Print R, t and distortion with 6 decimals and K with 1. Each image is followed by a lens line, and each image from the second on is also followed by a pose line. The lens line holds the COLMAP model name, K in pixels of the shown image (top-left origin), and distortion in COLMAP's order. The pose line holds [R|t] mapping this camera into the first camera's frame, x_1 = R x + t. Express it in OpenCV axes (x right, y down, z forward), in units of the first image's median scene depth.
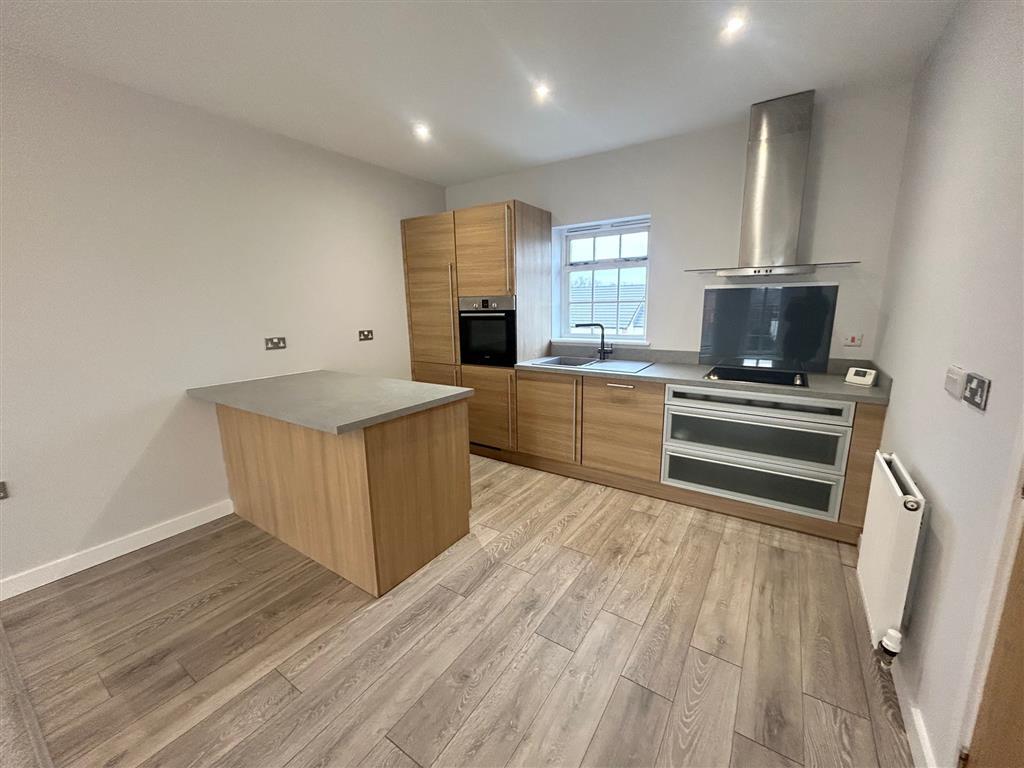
lens RADIAL K [[409.9, 0, 512.0], [0, 409.9, 384.0], [0, 0, 1]] dist [-0.012453, -0.000053]
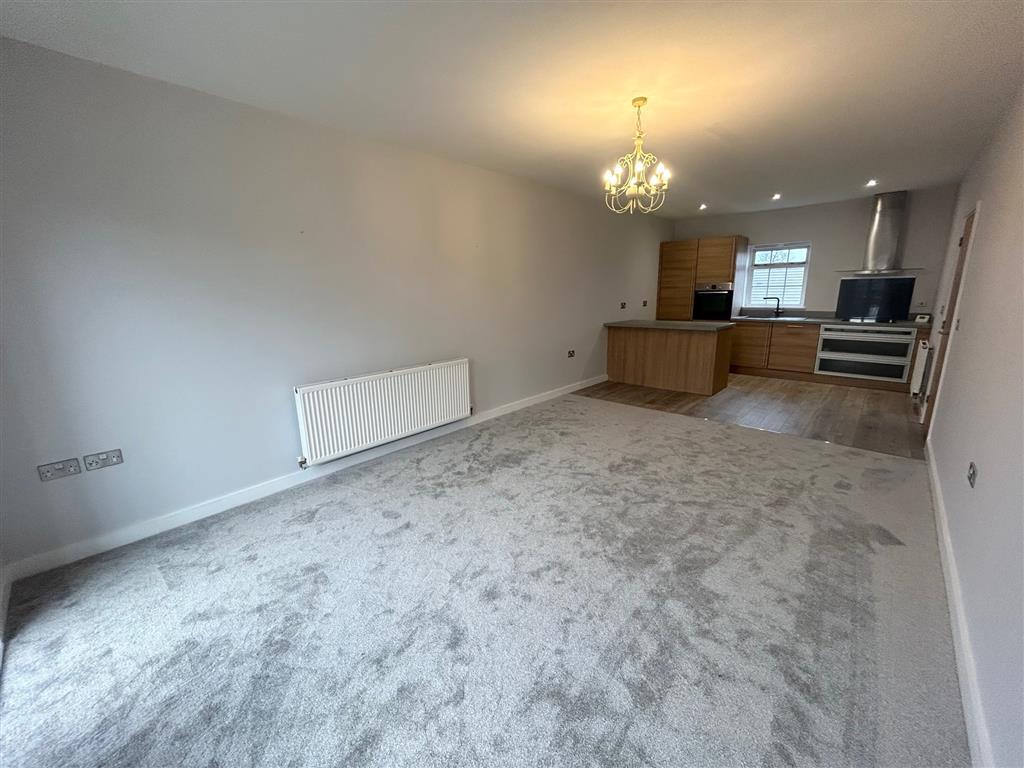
lens RADIAL K [[409.3, 0, 512.0], [0, 409.3, 384.0], [0, 0, 1]] dist [0.001037, 0.000284]
pose [[0.988822, 0.032751, -0.145460, -0.818186], [-0.027504, 0.998901, 0.037940, 0.248369], [0.146543, -0.033515, 0.988636, -1.241757]]
